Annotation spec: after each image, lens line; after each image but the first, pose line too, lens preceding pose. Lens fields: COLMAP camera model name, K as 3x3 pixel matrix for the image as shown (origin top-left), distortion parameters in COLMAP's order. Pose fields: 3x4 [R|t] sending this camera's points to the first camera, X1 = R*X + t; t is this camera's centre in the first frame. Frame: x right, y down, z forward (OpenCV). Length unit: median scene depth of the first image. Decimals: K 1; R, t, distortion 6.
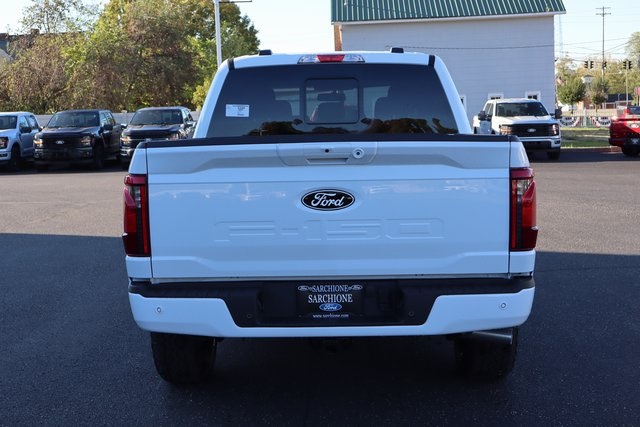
lens RADIAL K [[899.0, 0, 321.6], [0, 899.0, 217.3], [0, 0, 1]] dist [-0.014563, 0.000000]
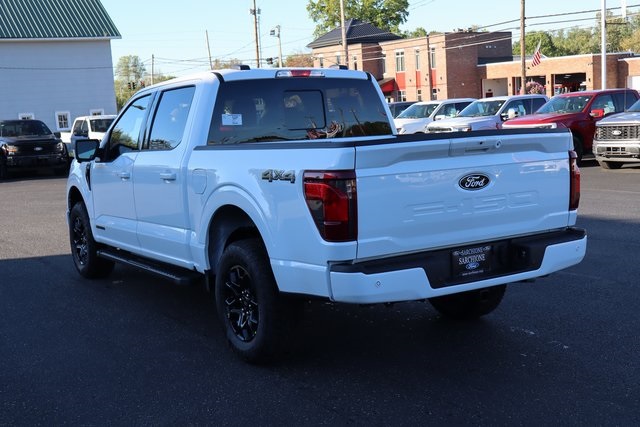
lens RADIAL K [[821.6, 0, 320.0], [0, 821.6, 211.1], [0, 0, 1]] dist [0.008822, 0.000000]
pose [[0.836282, -0.080495, 0.542359, -0.802362], [0.089575, 0.995933, 0.009694, -0.008454], [-0.540933, 0.040475, 0.840091, 0.131132]]
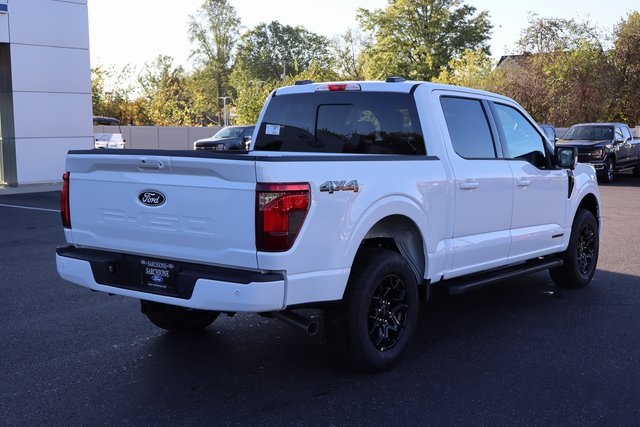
lens RADIAL K [[862.8, 0, 316.3], [0, 862.8, 211.4], [0, 0, 1]] dist [-0.002292, 0.000000]
pose [[0.810875, 0.078237, -0.579967, 0.938293], [-0.087658, 0.996081, 0.011813, -0.035564], [0.578618, 0.041259, 0.814554, 0.089786]]
